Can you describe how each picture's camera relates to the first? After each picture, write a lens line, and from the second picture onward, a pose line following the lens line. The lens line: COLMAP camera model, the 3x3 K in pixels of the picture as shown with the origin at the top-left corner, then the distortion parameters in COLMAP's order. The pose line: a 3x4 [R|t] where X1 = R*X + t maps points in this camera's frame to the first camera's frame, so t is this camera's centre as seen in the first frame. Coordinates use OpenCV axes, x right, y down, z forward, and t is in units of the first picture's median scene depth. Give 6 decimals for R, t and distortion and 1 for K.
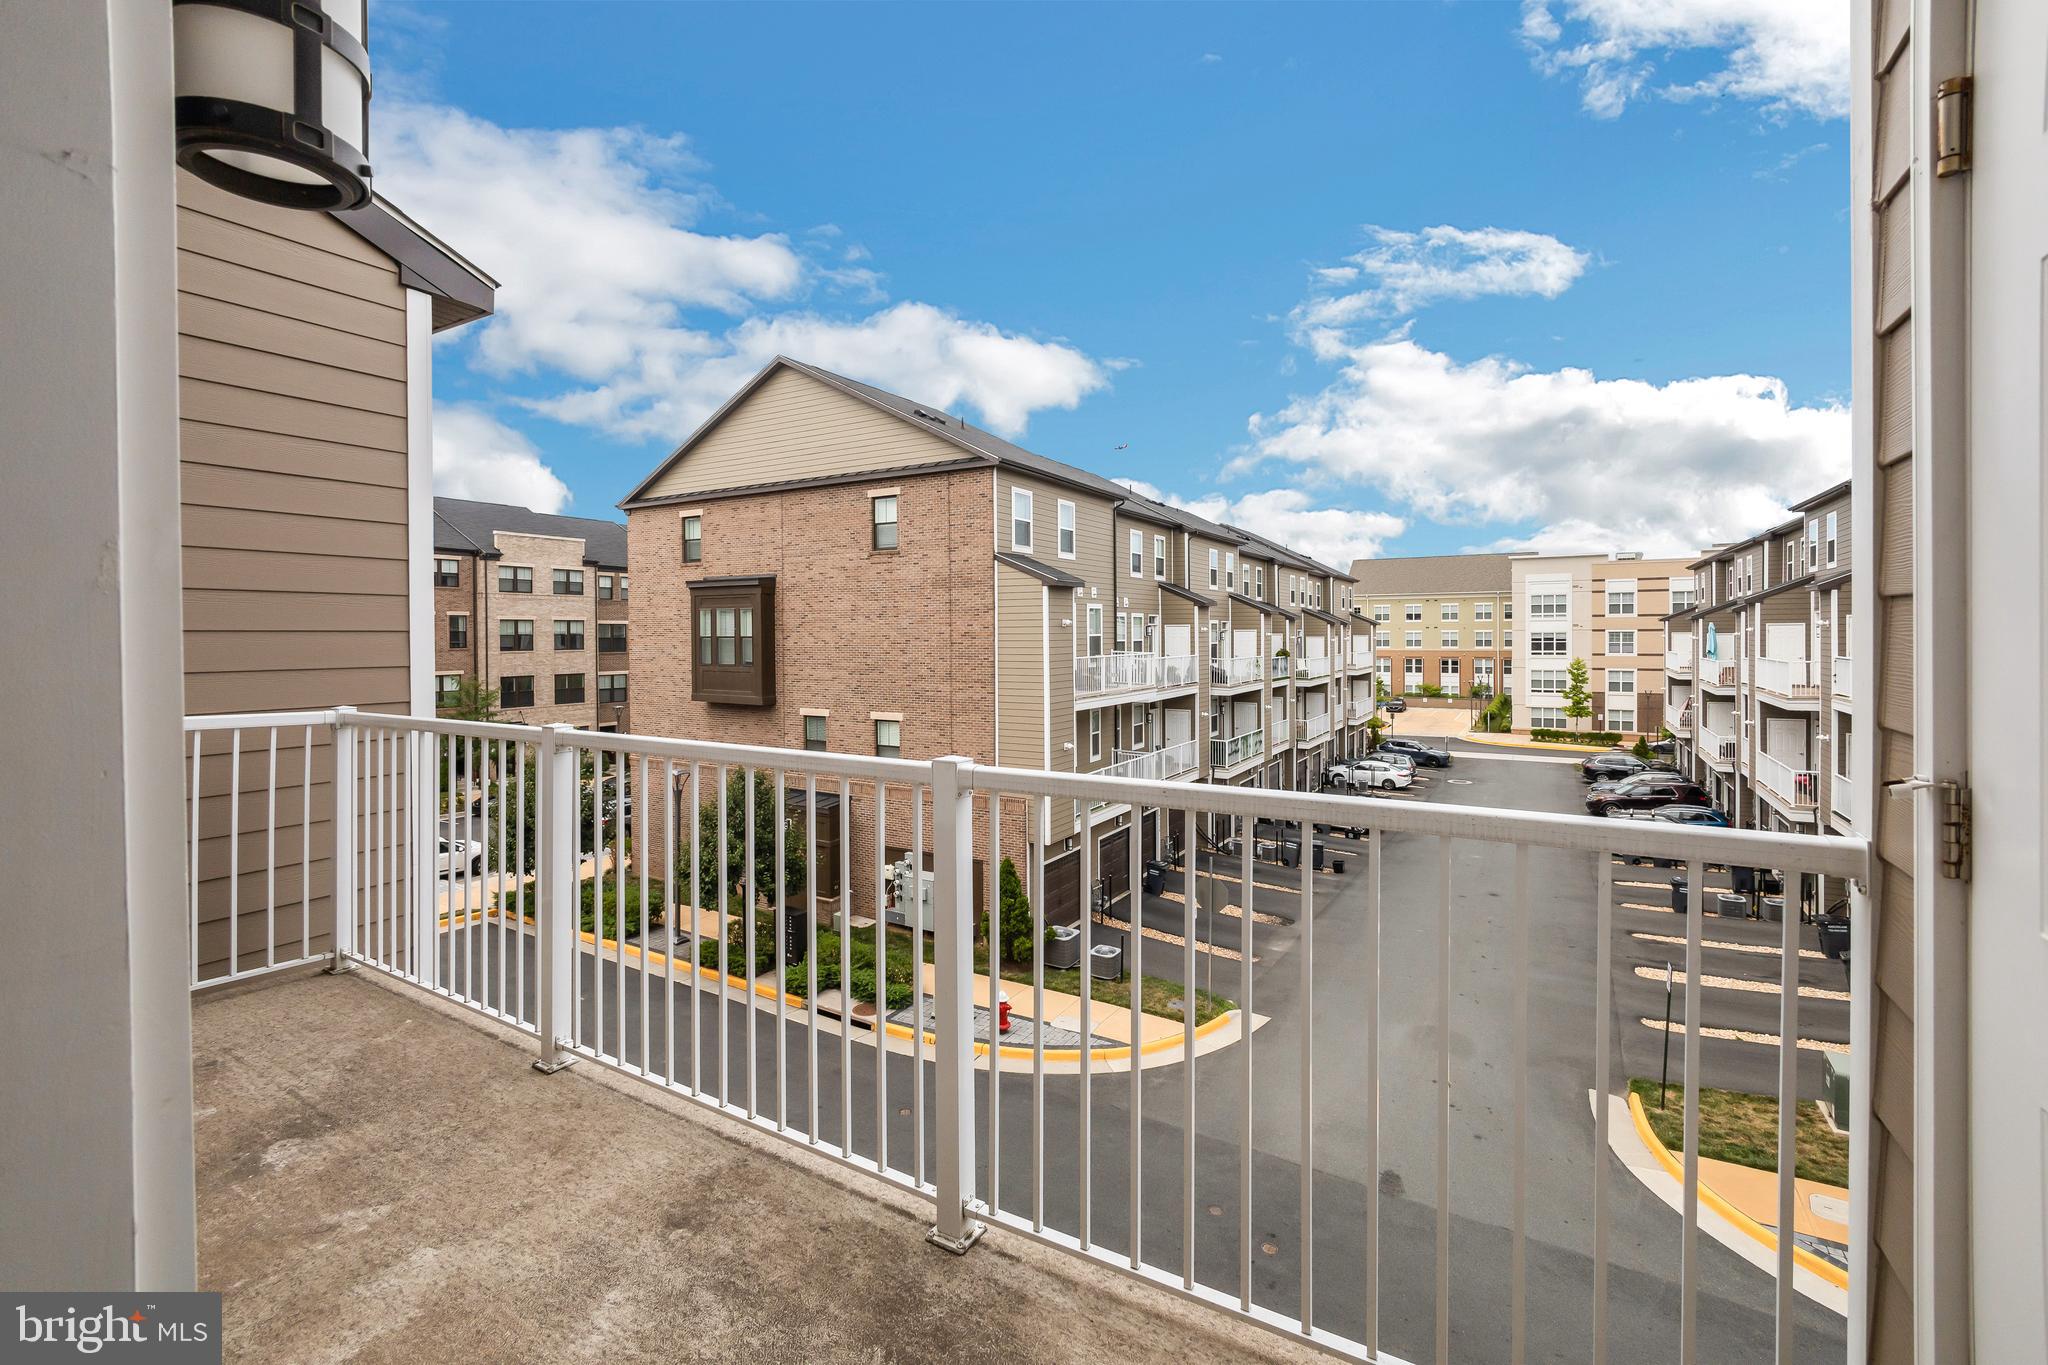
lens RADIAL K [[886.9, 0, 1028.0], [0, 886.9, 659.3], [0, 0, 1]] dist [-0.001435, -0.000248]
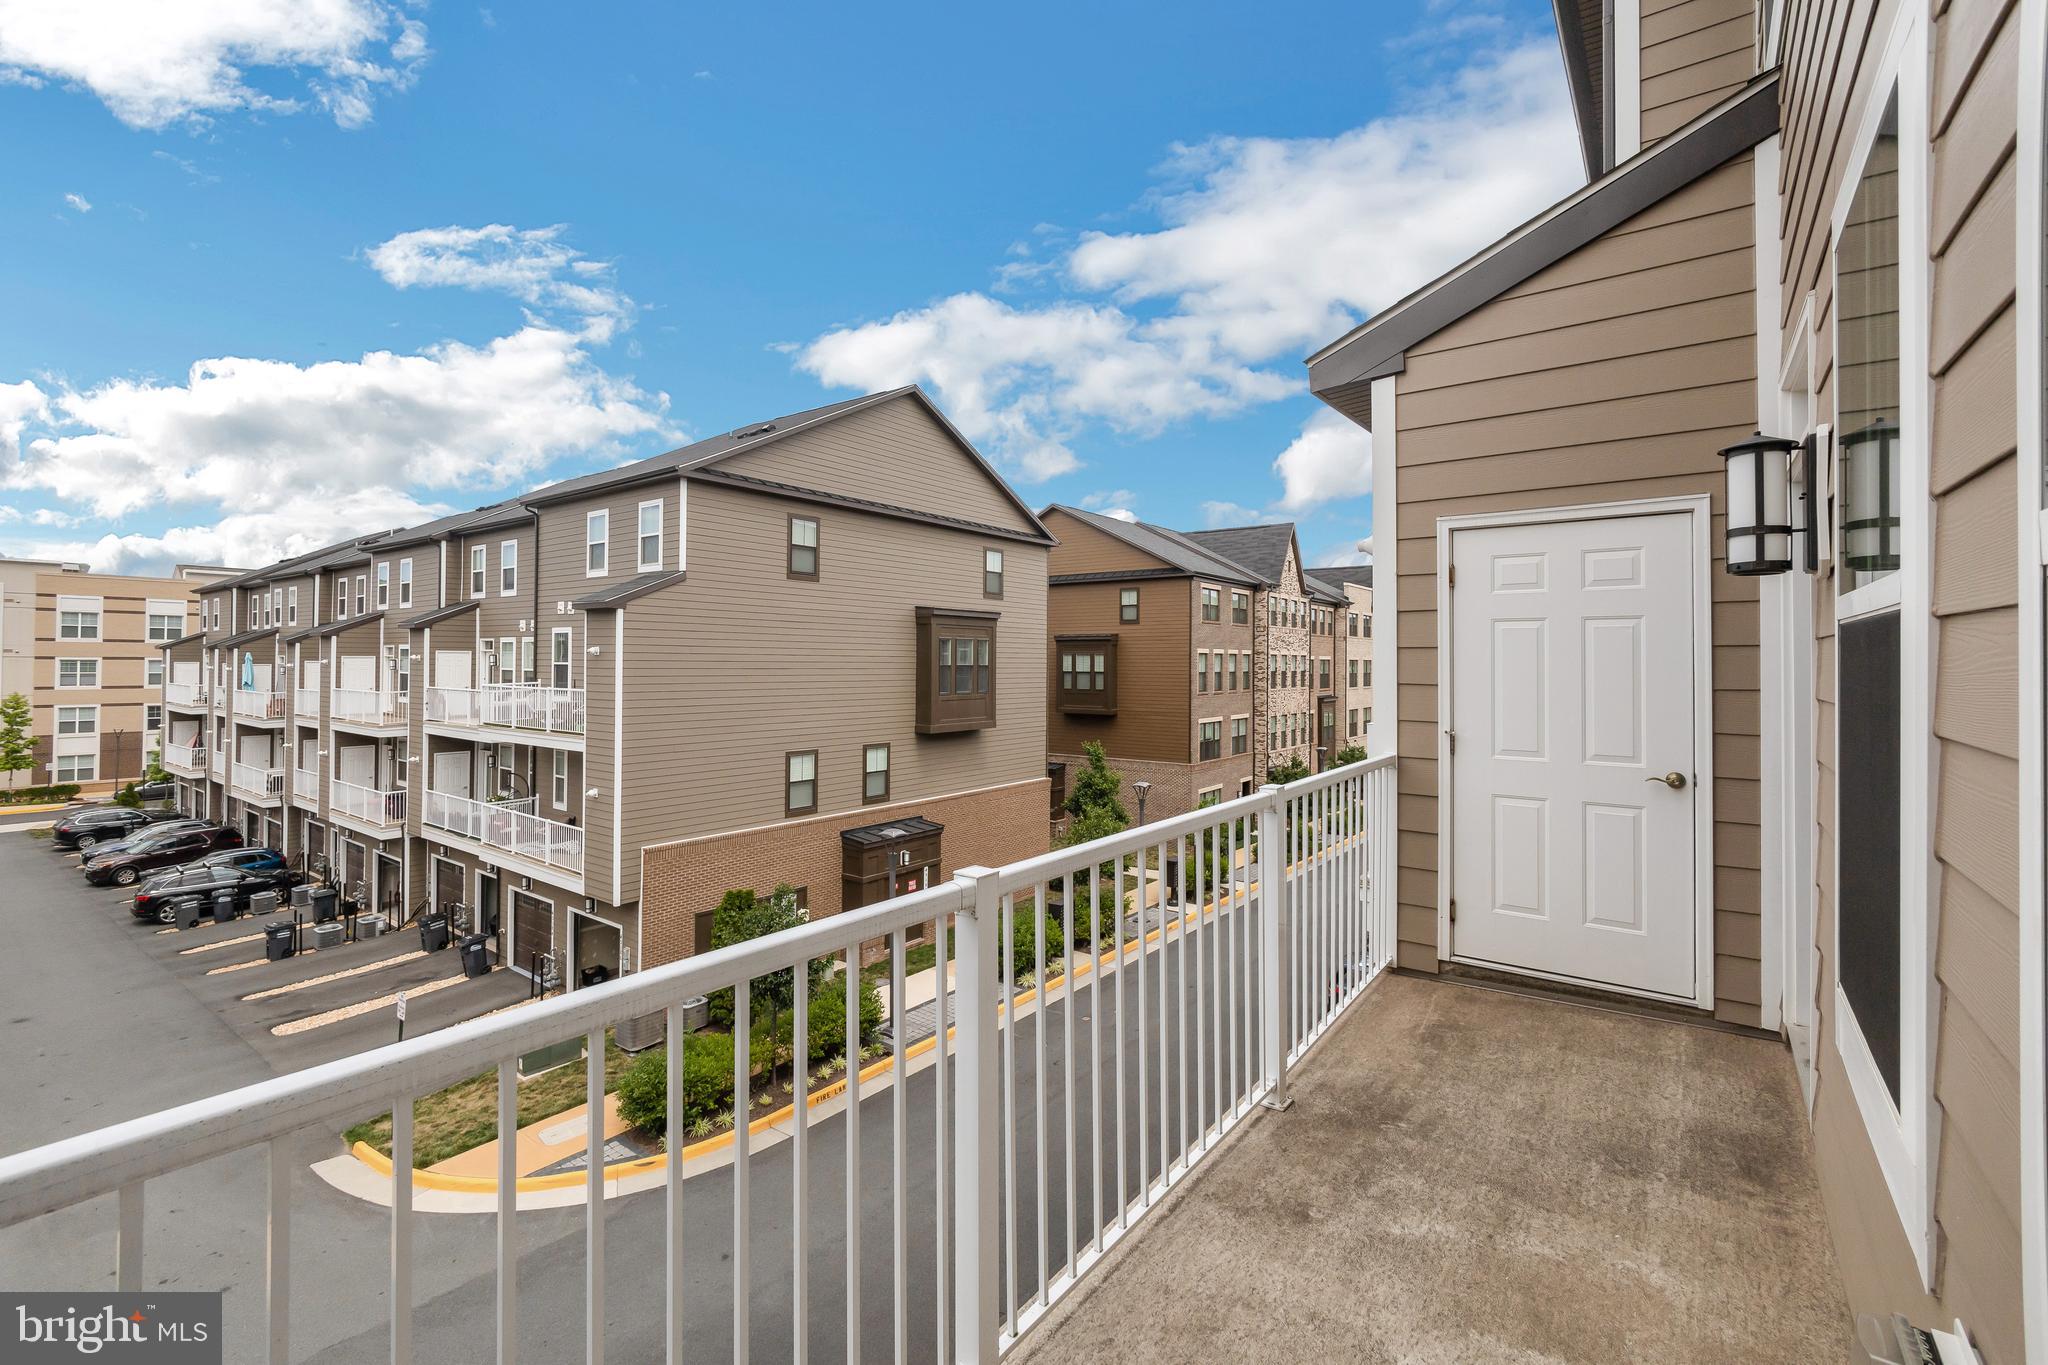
lens RADIAL K [[886.9, 0, 1028.0], [0, 886.9, 659.3], [0, 0, 1]] dist [-0.001435, -0.000248]
pose [[0.099220, 0.010284, 0.995012, -0.100369], [0.020577, 0.999712, -0.012385, -0.005738], [-0.994853, 0.021703, 0.098980, 0.077028]]
